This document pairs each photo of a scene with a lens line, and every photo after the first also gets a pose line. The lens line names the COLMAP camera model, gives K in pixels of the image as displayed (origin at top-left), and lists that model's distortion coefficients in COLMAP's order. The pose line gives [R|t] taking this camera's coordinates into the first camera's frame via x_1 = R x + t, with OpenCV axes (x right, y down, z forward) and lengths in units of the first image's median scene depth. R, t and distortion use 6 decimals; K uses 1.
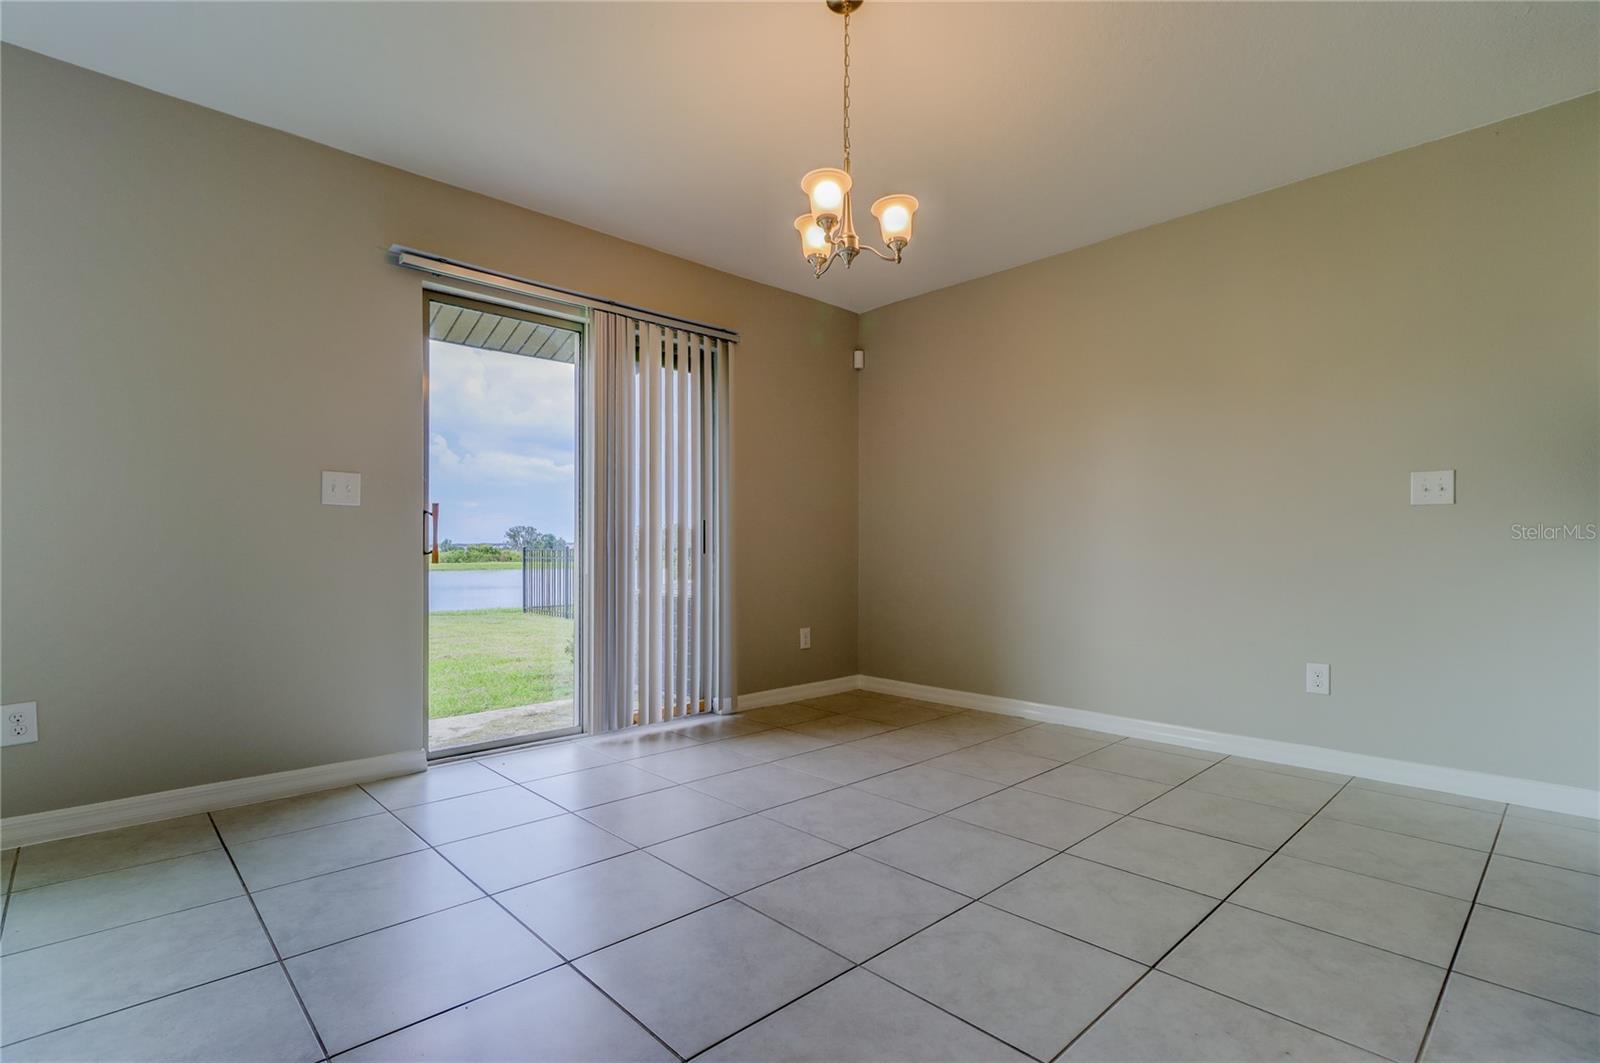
lens RADIAL K [[768.8, 0, 800.0], [0, 768.8, 531.5], [0, 0, 1]] dist [-0.000350, 0.000478]
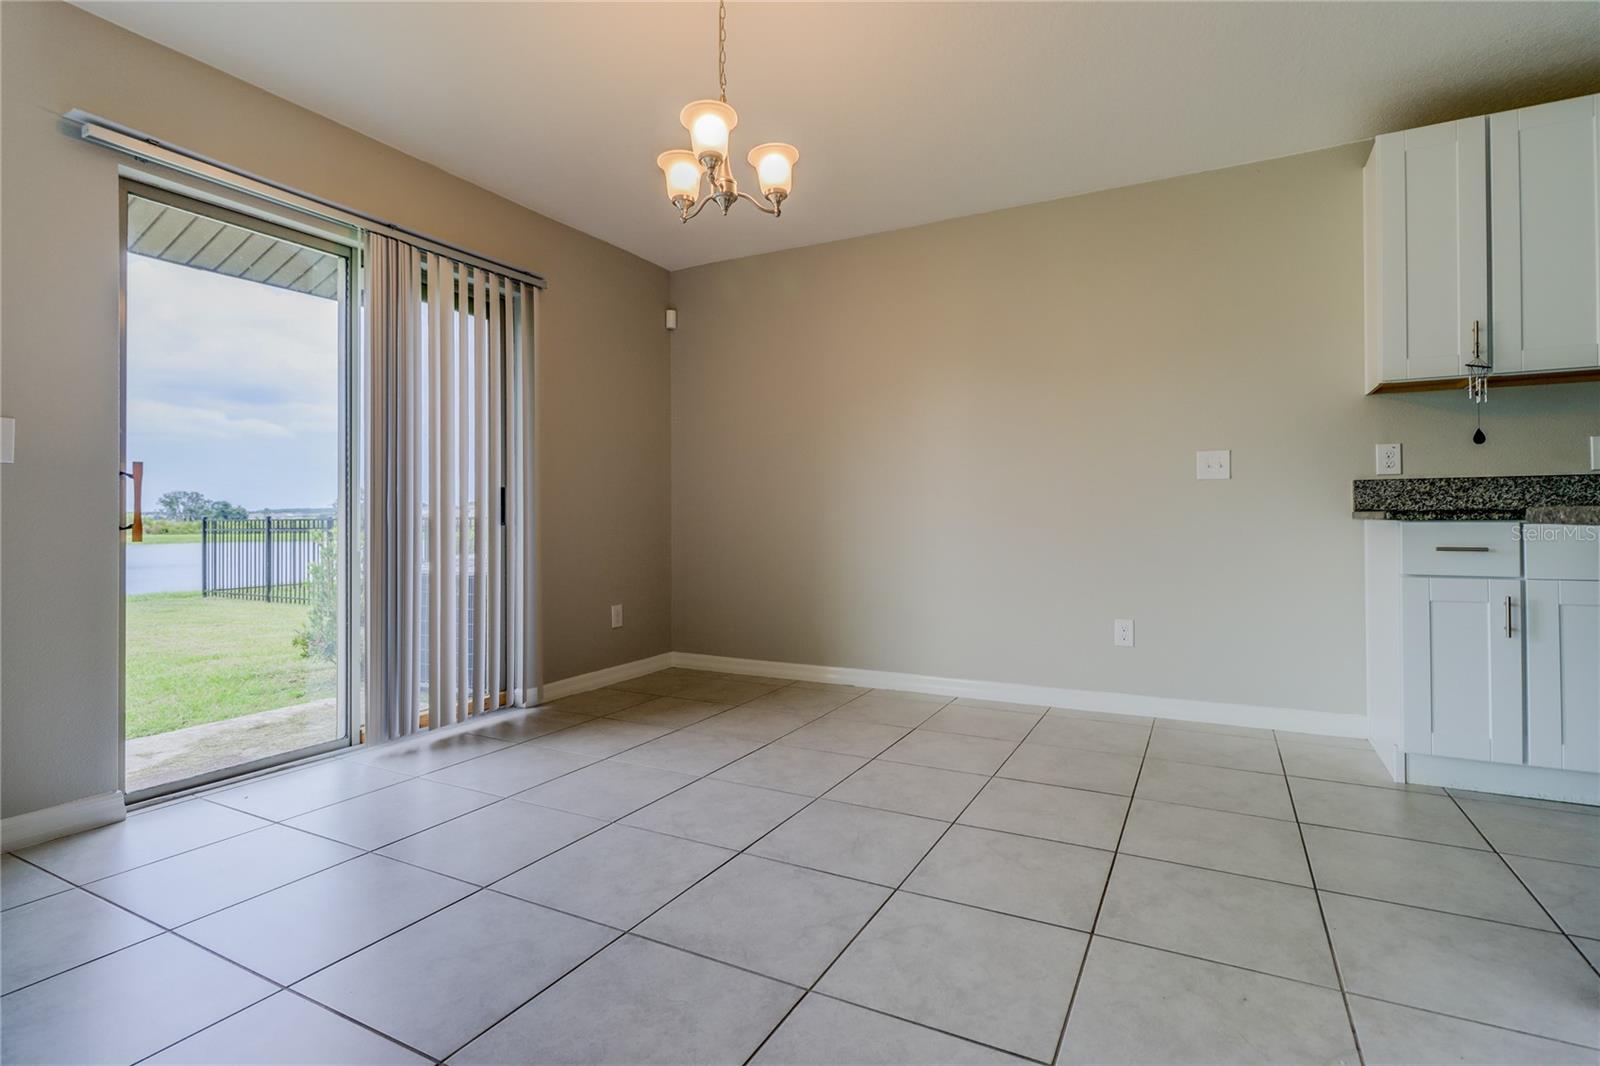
lens RADIAL K [[766.8, 0, 823.3], [0, 766.8, 496.6], [0, 0, 1]] dist [0.000461, 0.000020]
pose [[0.943554, 0.004005, 0.331194, -0.080075], [-0.002664, 0.999986, -0.004501, -0.001248], [-0.331208, 0.003365, 0.943552, 0.060669]]
